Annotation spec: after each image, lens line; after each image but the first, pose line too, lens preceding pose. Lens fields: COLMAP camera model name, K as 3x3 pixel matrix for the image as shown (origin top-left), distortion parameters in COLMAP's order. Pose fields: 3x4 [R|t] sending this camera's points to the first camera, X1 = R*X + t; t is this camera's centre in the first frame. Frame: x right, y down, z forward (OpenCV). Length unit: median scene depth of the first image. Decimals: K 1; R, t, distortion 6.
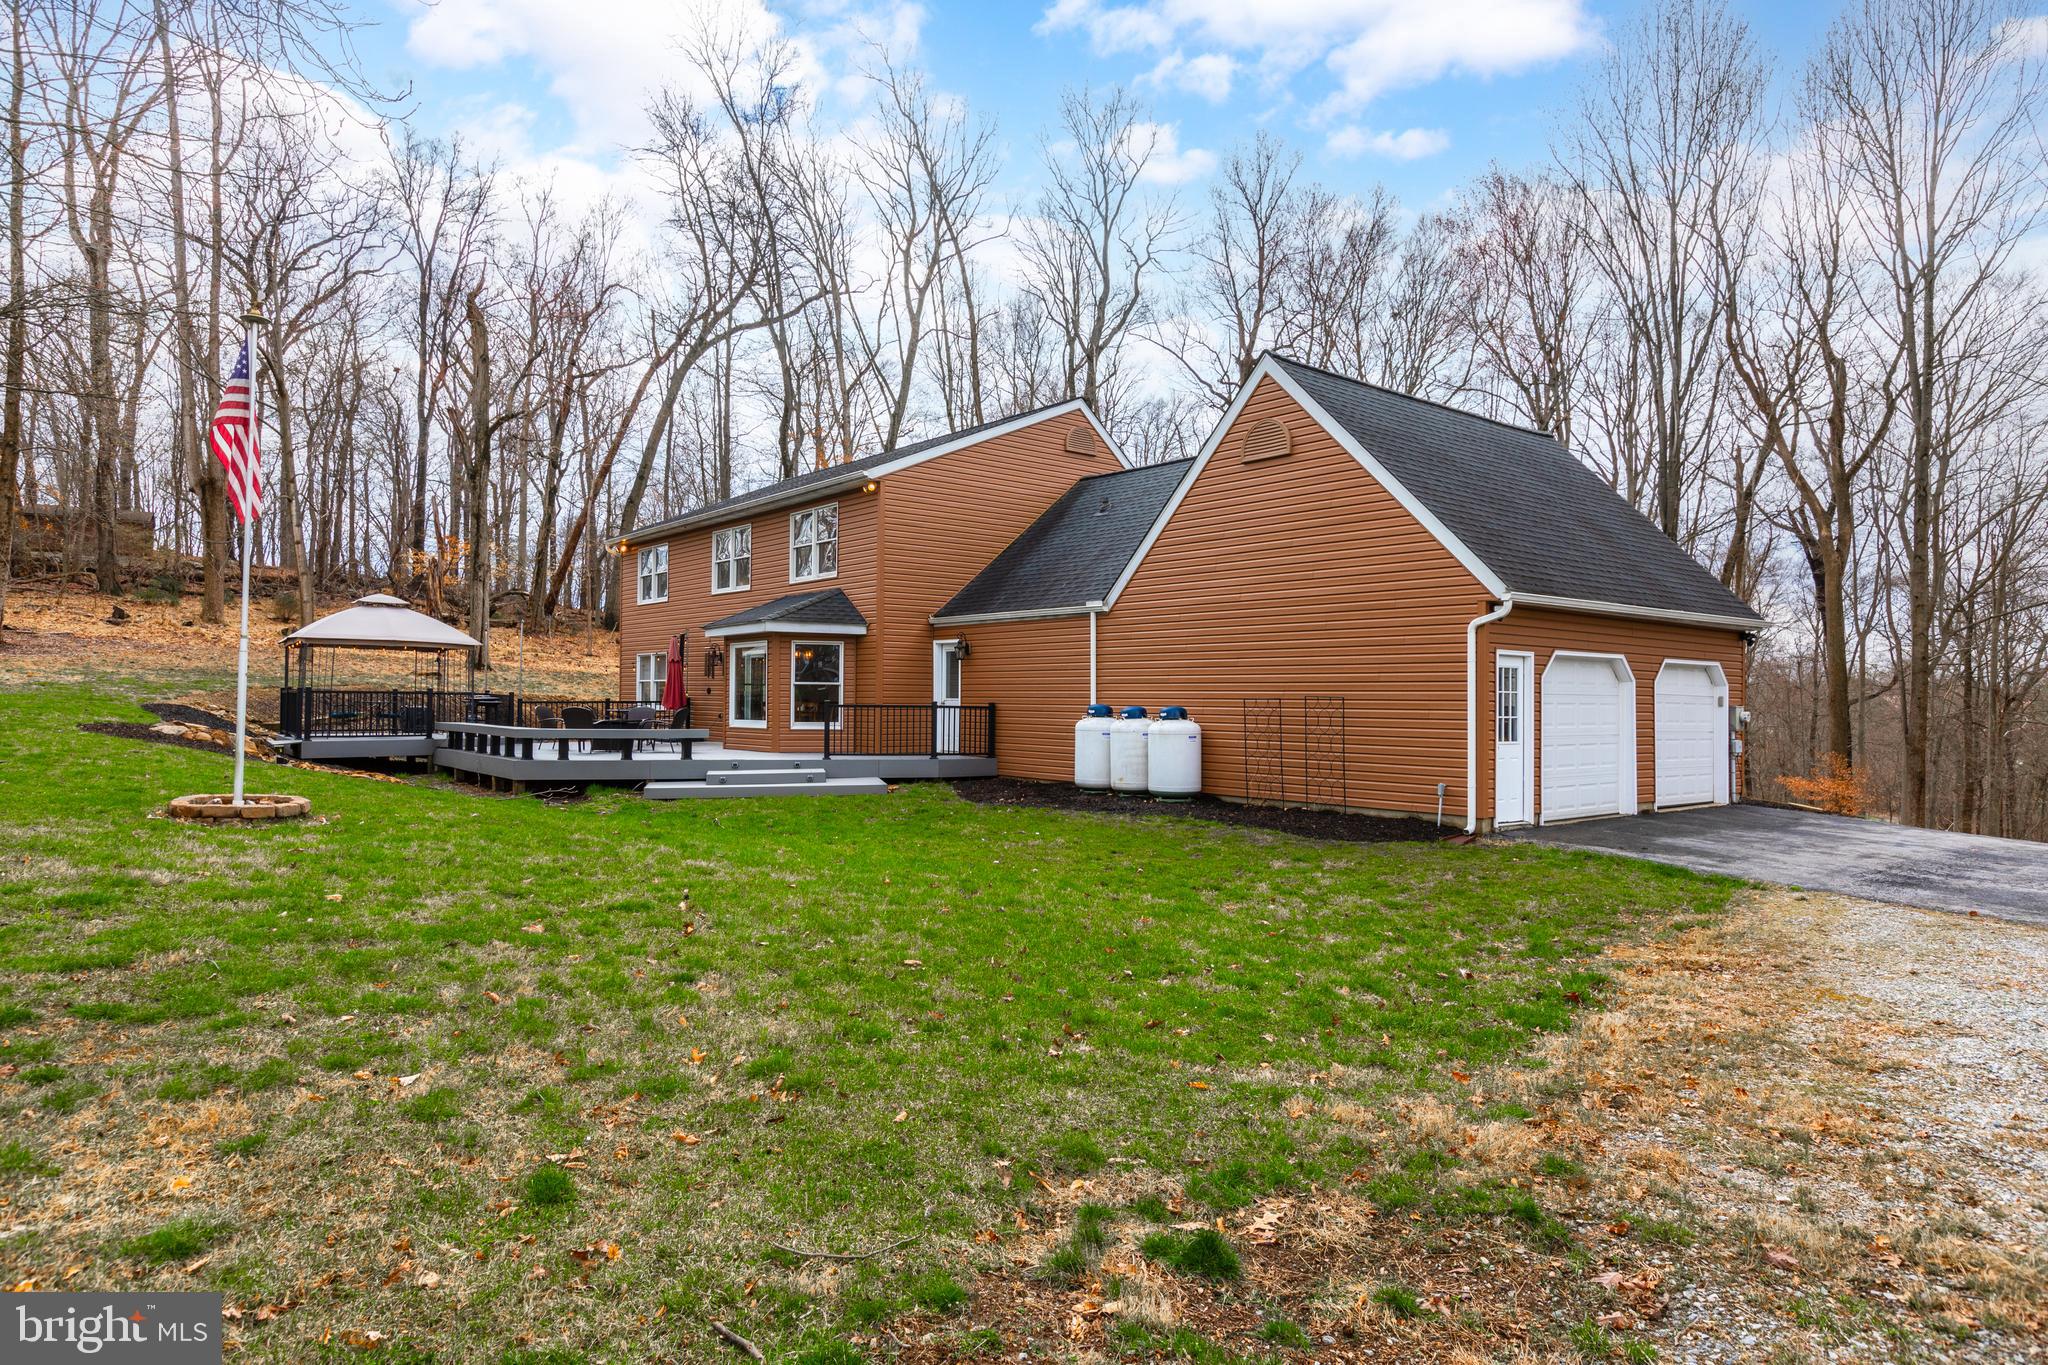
lens RADIAL K [[1199.8, 0, 1027.8], [0, 1199.8, 632.4], [0, 0, 1]] dist [-0.002191, -0.001075]
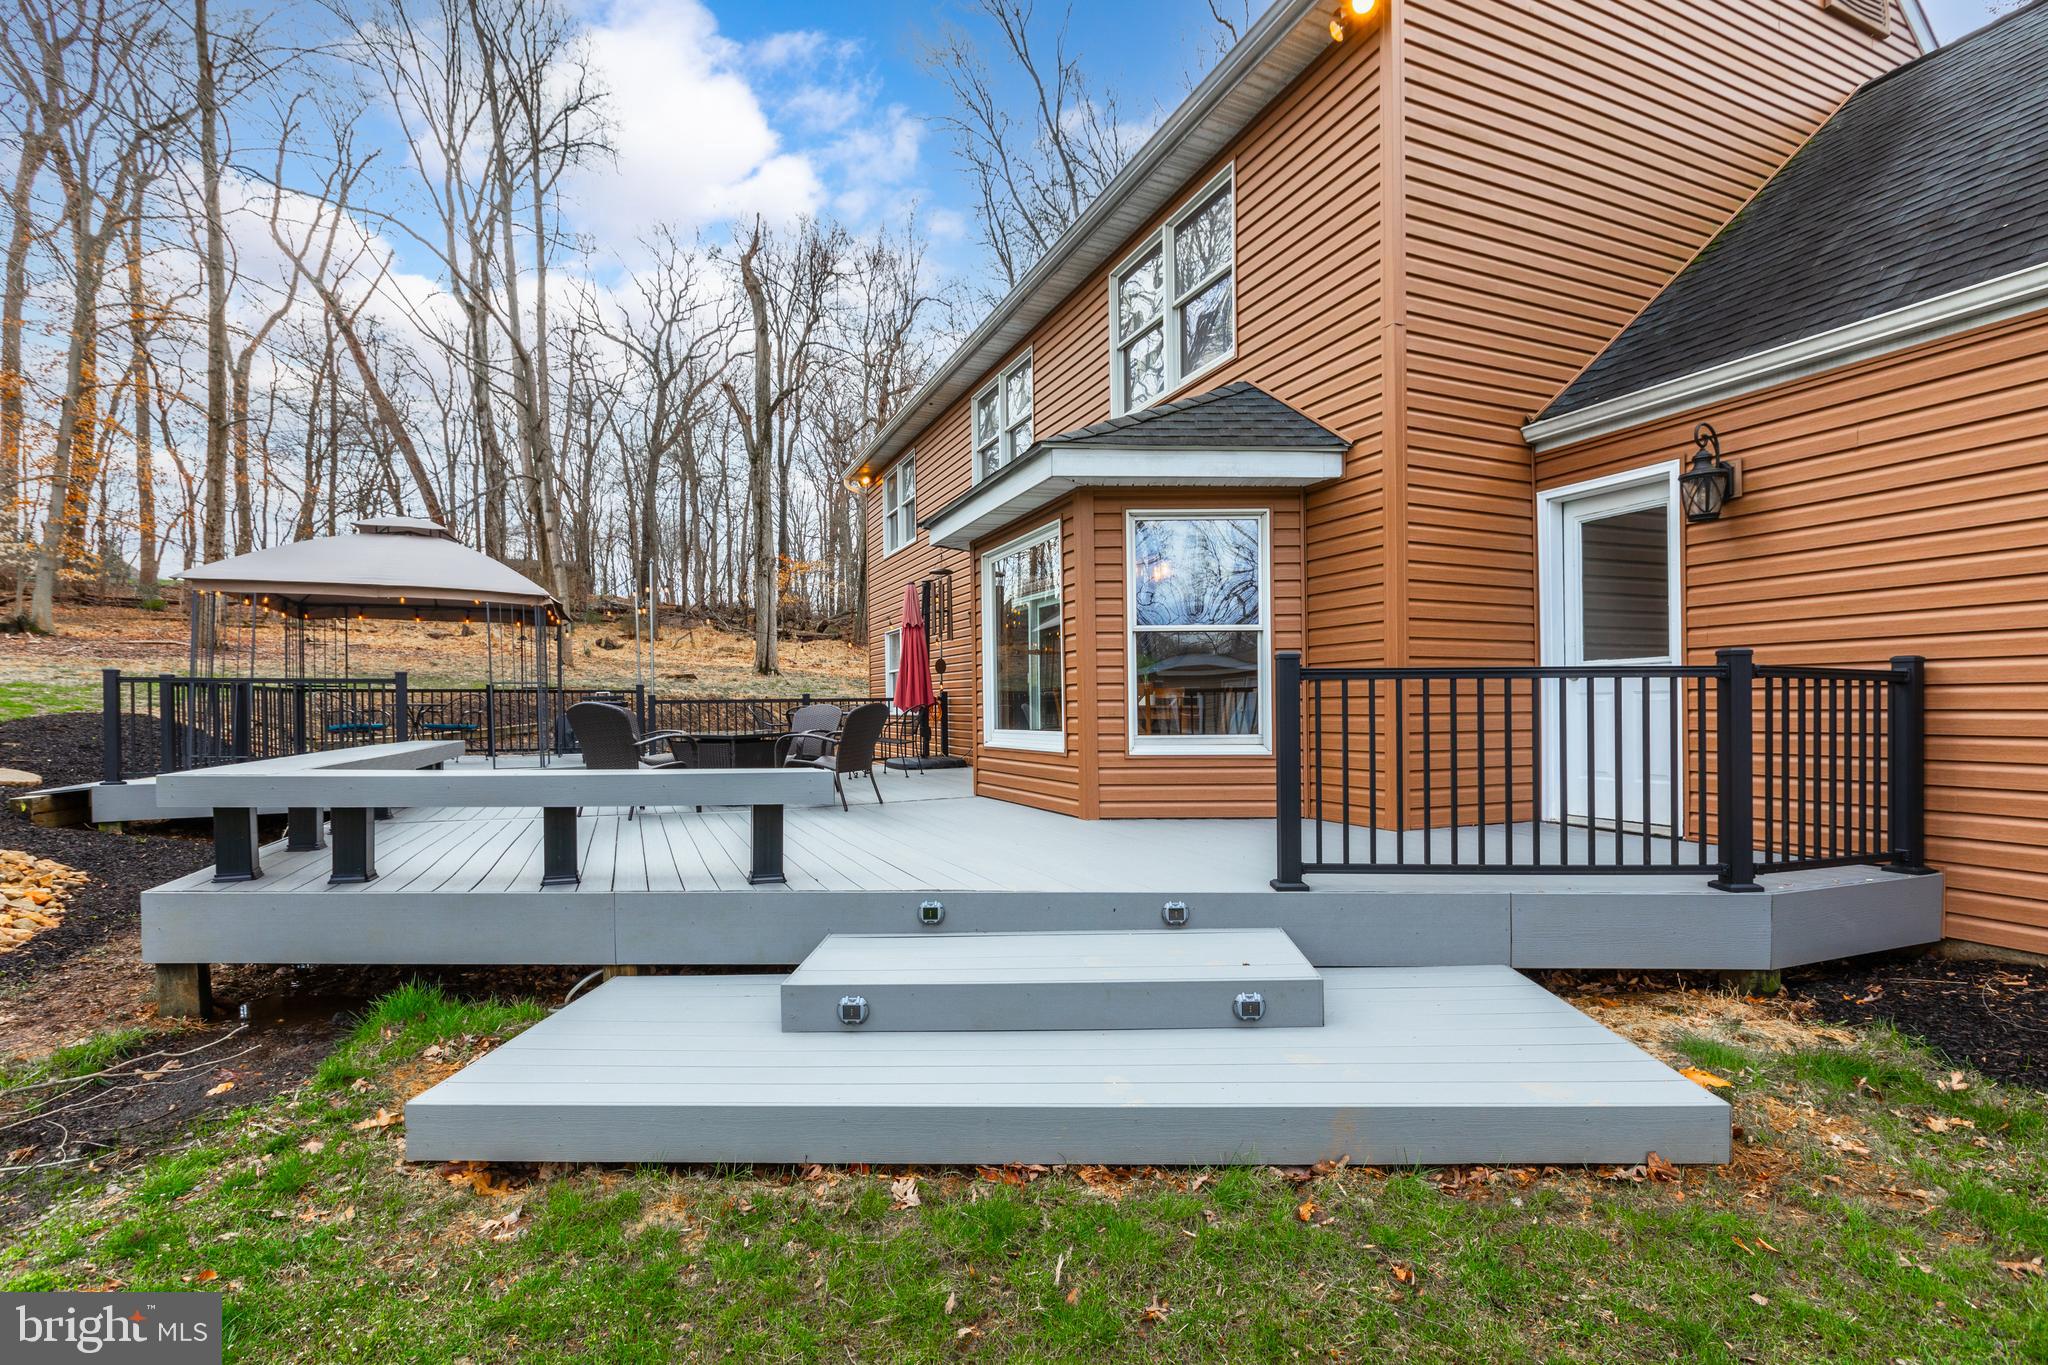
lens RADIAL K [[930.2, 0, 1030.5], [0, 930.2, 700.7], [0, 0, 1]] dist [-0.000493, 0.000325]
pose [[0.962499, -0.018752, -0.270635, -0.124838], [0.031399, 0.998604, 0.042478, 0.042821], [0.269460, -0.049383, 0.961744, 0.602789]]
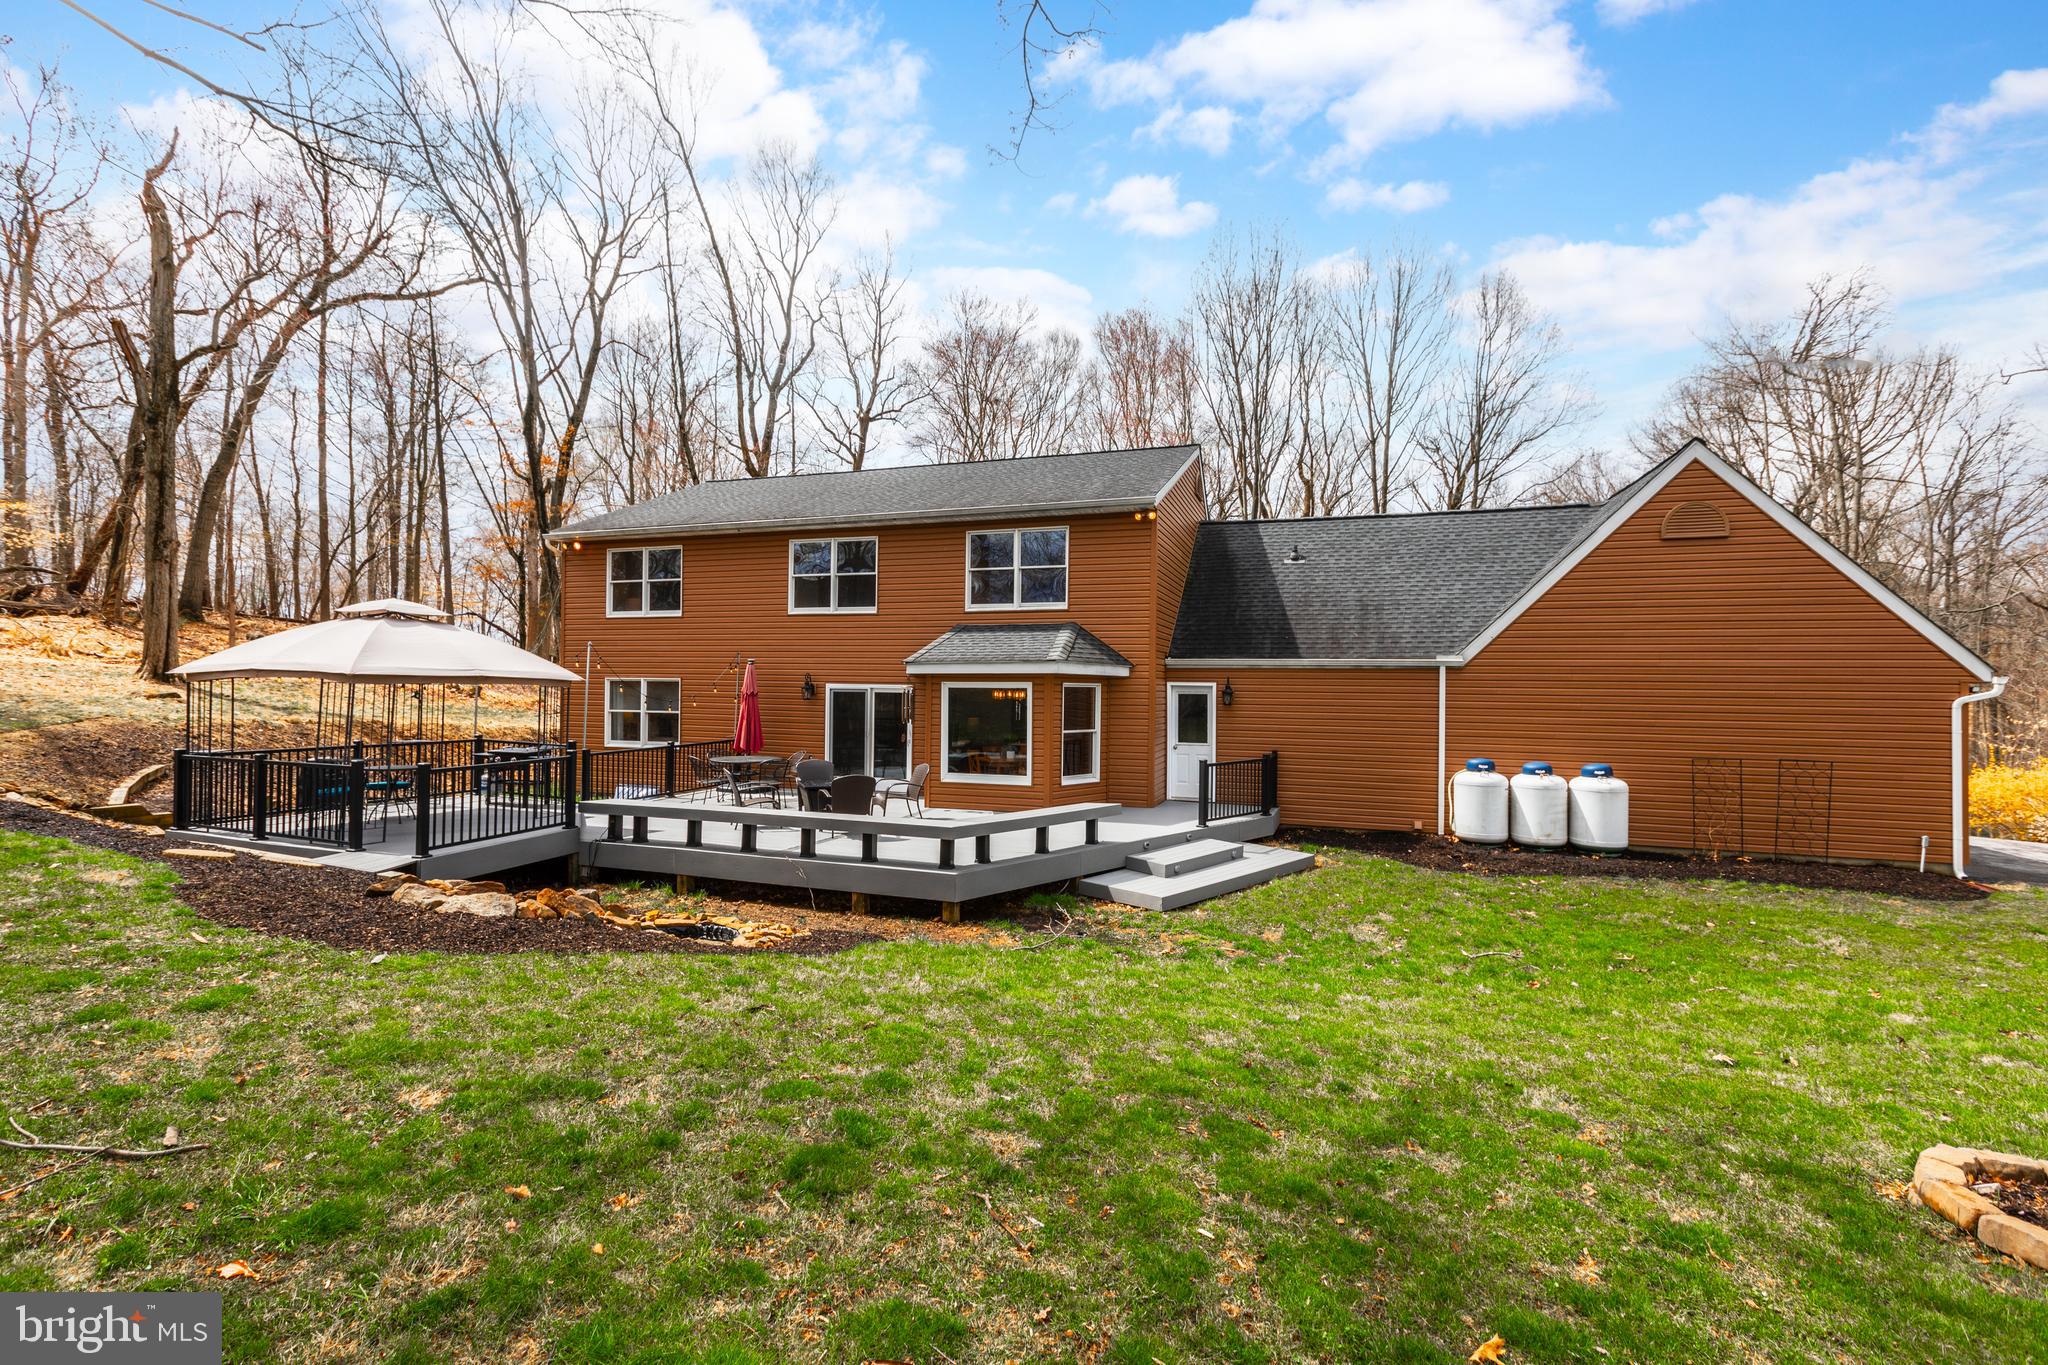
lens RADIAL K [[898.0, 0, 1024.0], [0, 898.0, 682.5], [0, 0, 1]] dist [-0.000247, -0.000329]
pose [[0.856897, 0.003540, 0.515476, -0.463791], [-0.032225, 0.998388, 0.046713, -0.019390], [-0.514479, -0.056640, 0.855630, 0.384763]]
